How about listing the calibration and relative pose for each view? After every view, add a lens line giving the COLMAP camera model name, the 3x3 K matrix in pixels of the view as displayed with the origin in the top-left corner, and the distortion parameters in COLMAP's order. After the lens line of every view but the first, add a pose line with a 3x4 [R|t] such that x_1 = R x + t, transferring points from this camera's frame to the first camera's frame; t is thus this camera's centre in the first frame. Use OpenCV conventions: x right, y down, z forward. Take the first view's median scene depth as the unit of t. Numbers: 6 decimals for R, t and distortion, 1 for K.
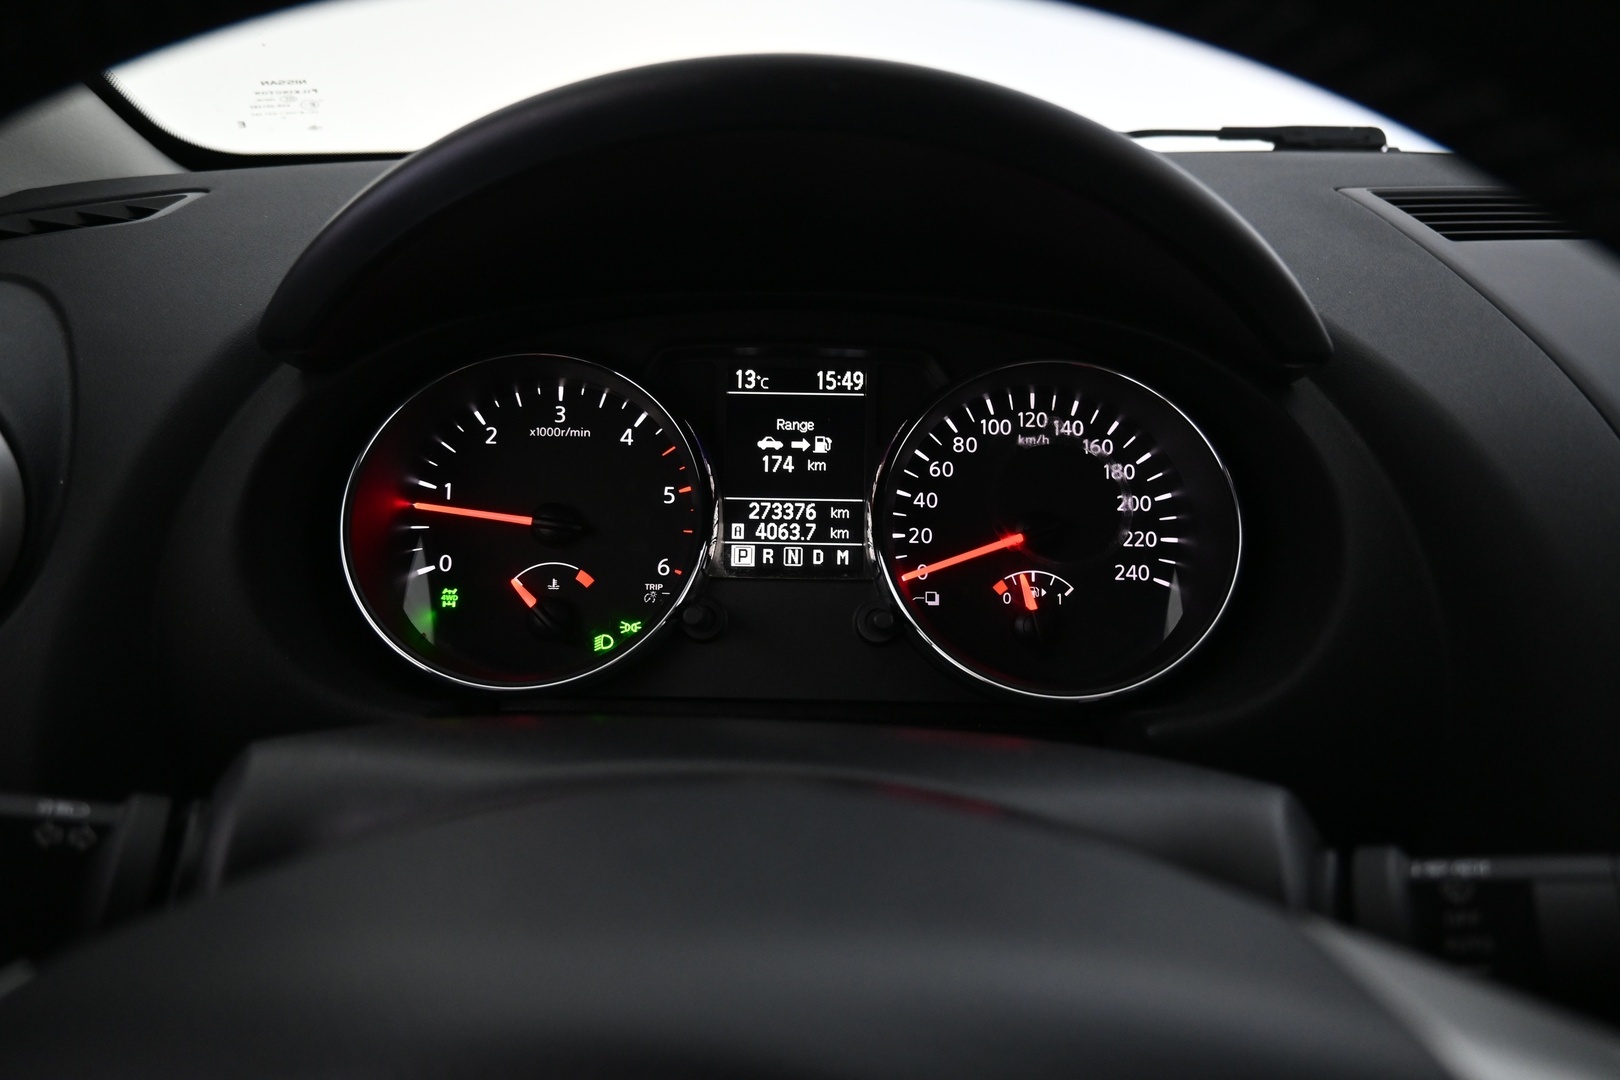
lens RADIAL K [[1111.0, 0, 810.0], [0, 1111.0, 540.0], [0, 0, 1]] dist [0.001557, -0.004914]
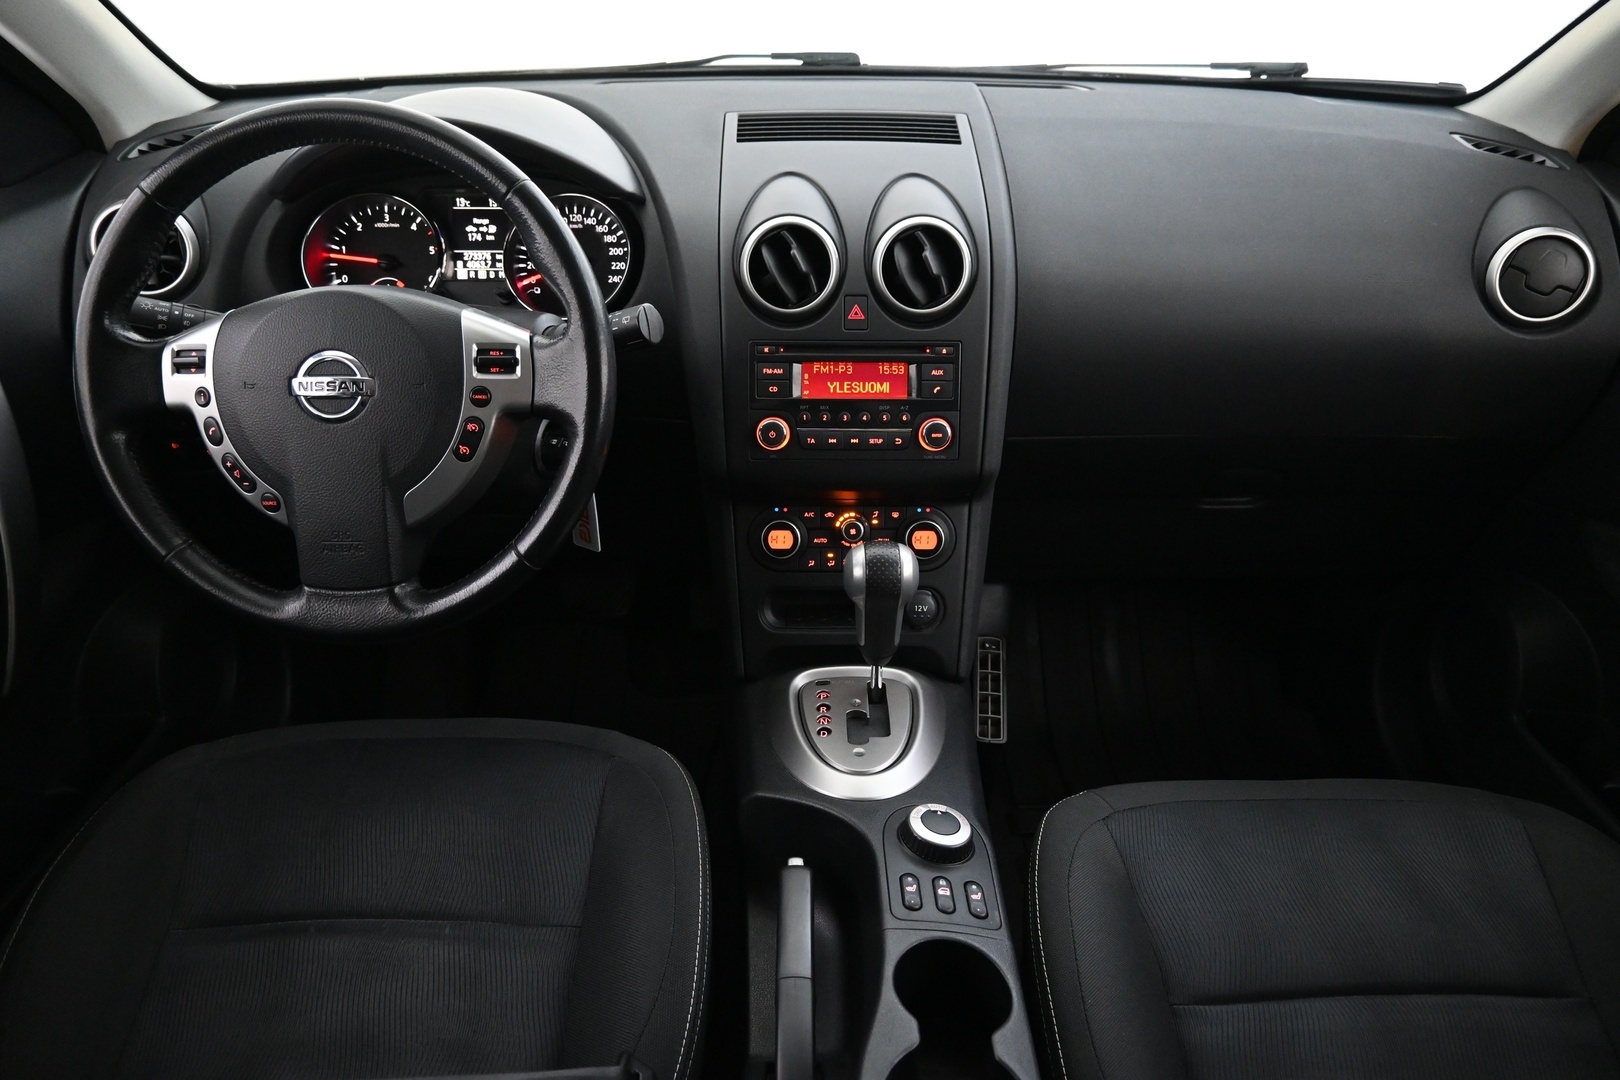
lens RADIAL K [[1111.0, 0, 810.0], [0, 1111.0, 540.0], [0, 0, 1]] dist [0.001557, -0.004914]
pose [[0.999707, -0.016692, 0.017520, 0.676306], [0.013601, 0.986417, 0.163699, 0.207151], [-0.020014, -0.163413, 0.986355, -1.614975]]
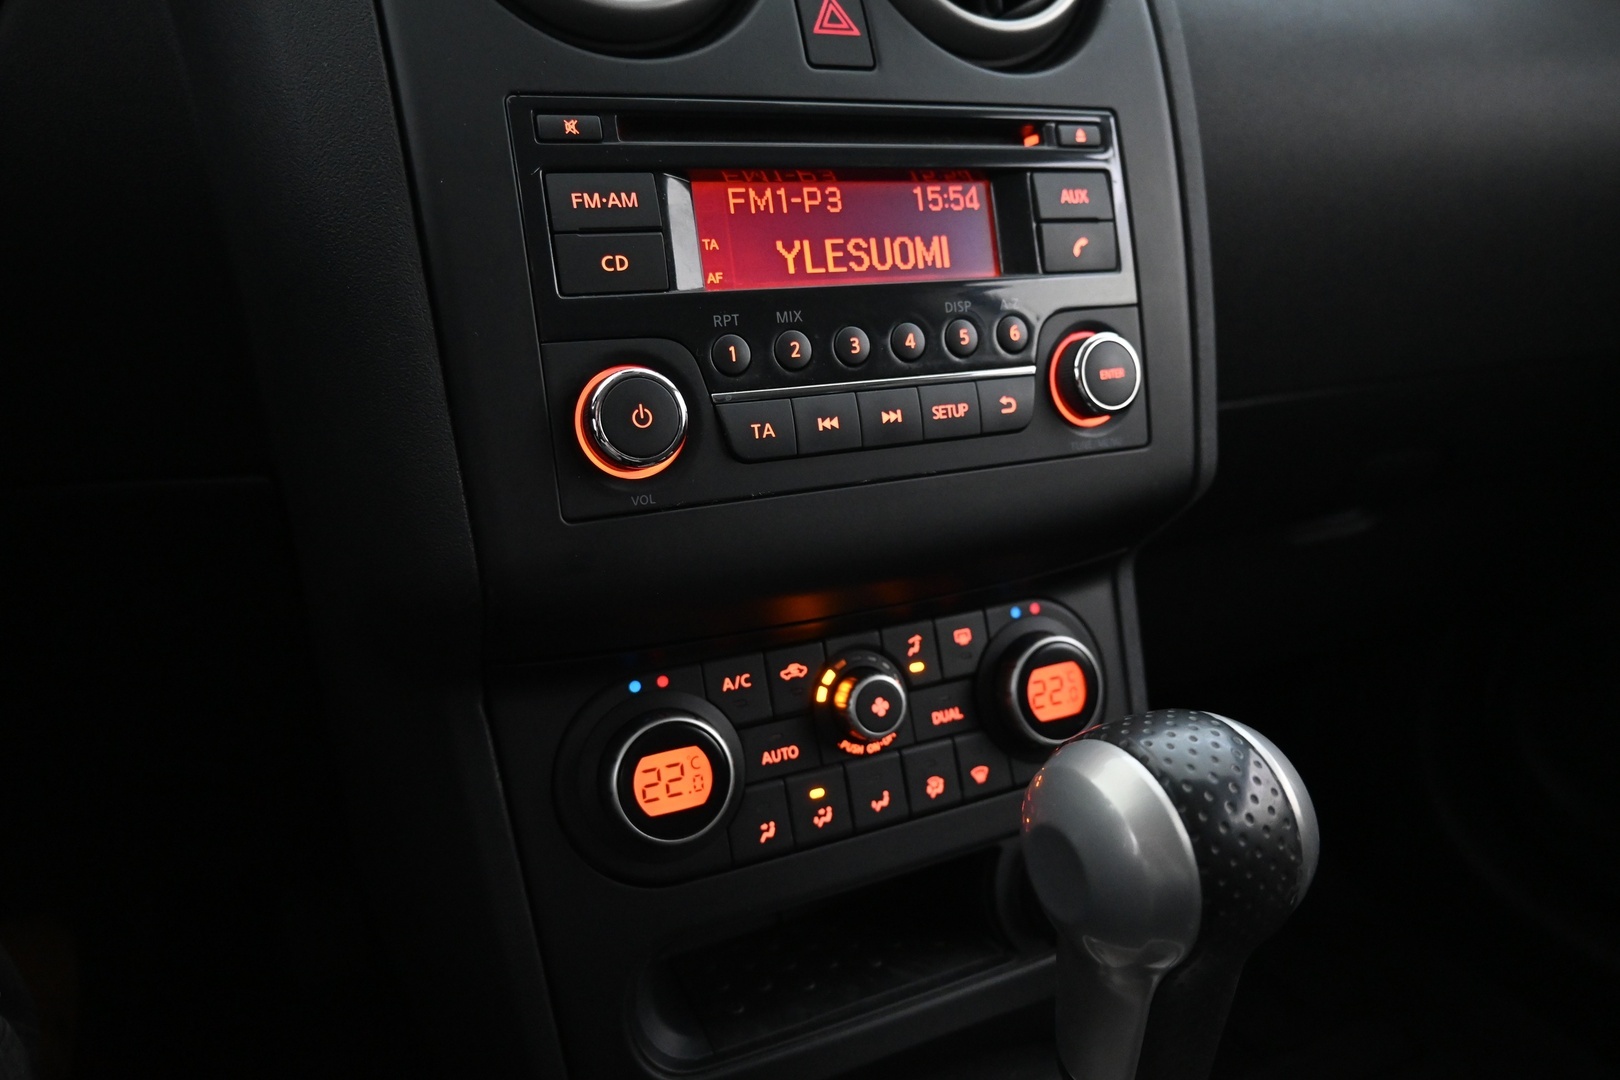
lens RADIAL K [[1111.0, 0, 810.0], [0, 1111.0, 540.0], [0, 0, 1]] dist [0.001557, -0.004914]
pose [[0.897663, -0.154421, 0.412741, 0.461374], [0.142232, 0.987995, 0.060305, 0.405546], [-0.417098, 0.004571, 0.908850, 0.015201]]
